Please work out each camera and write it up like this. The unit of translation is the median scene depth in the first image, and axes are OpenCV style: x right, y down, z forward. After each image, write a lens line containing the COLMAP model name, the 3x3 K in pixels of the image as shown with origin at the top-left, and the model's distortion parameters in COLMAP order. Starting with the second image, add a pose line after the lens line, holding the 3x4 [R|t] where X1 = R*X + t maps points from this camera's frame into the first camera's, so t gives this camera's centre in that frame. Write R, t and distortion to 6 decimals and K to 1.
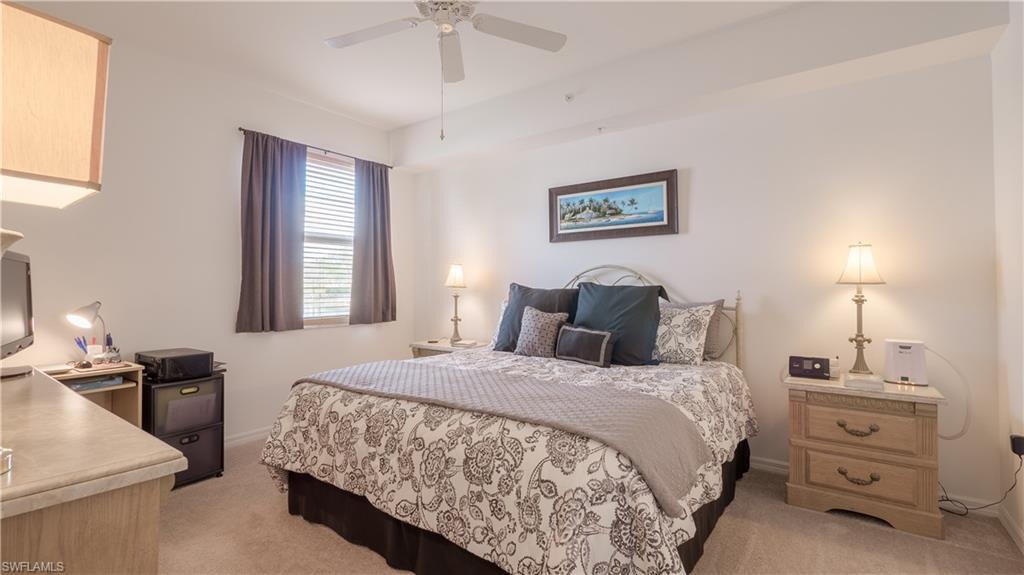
lens RADIAL K [[459.0, 0, 510.8], [0, 459.0, 284.3], [0, 0, 1]] dist [-0.003591, 0.000402]
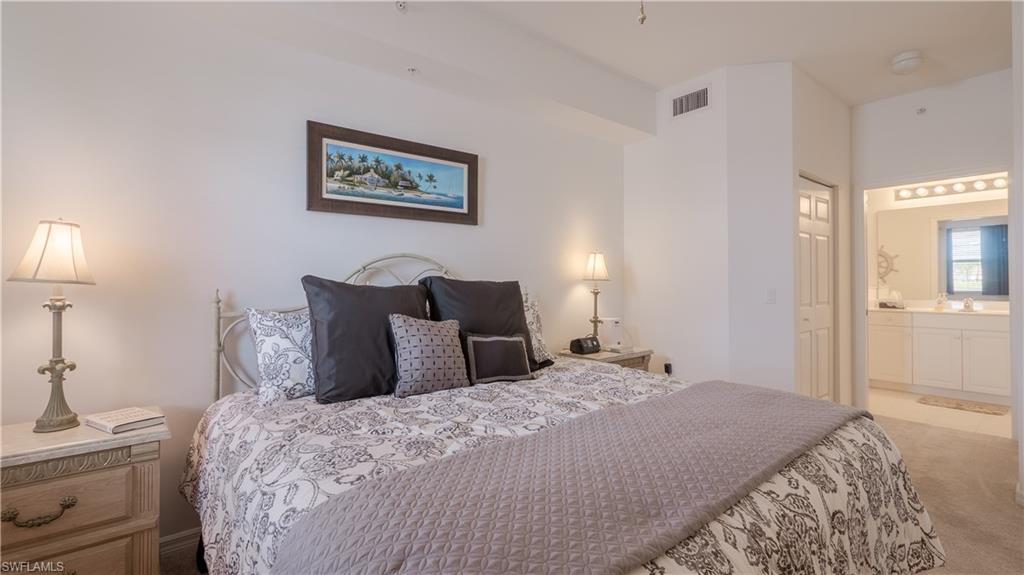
lens RADIAL K [[459.0, 0, 512.3], [0, 459.0, 283.4], [0, 0, 1]] dist [-0.003591, 0.000402]
pose [[0.259279, 0.000452, 0.965802, -0.465726], [-0.002264, 0.999997, 0.000140, 0.005733], [-0.965800, -0.002223, 0.259280, 0.631182]]
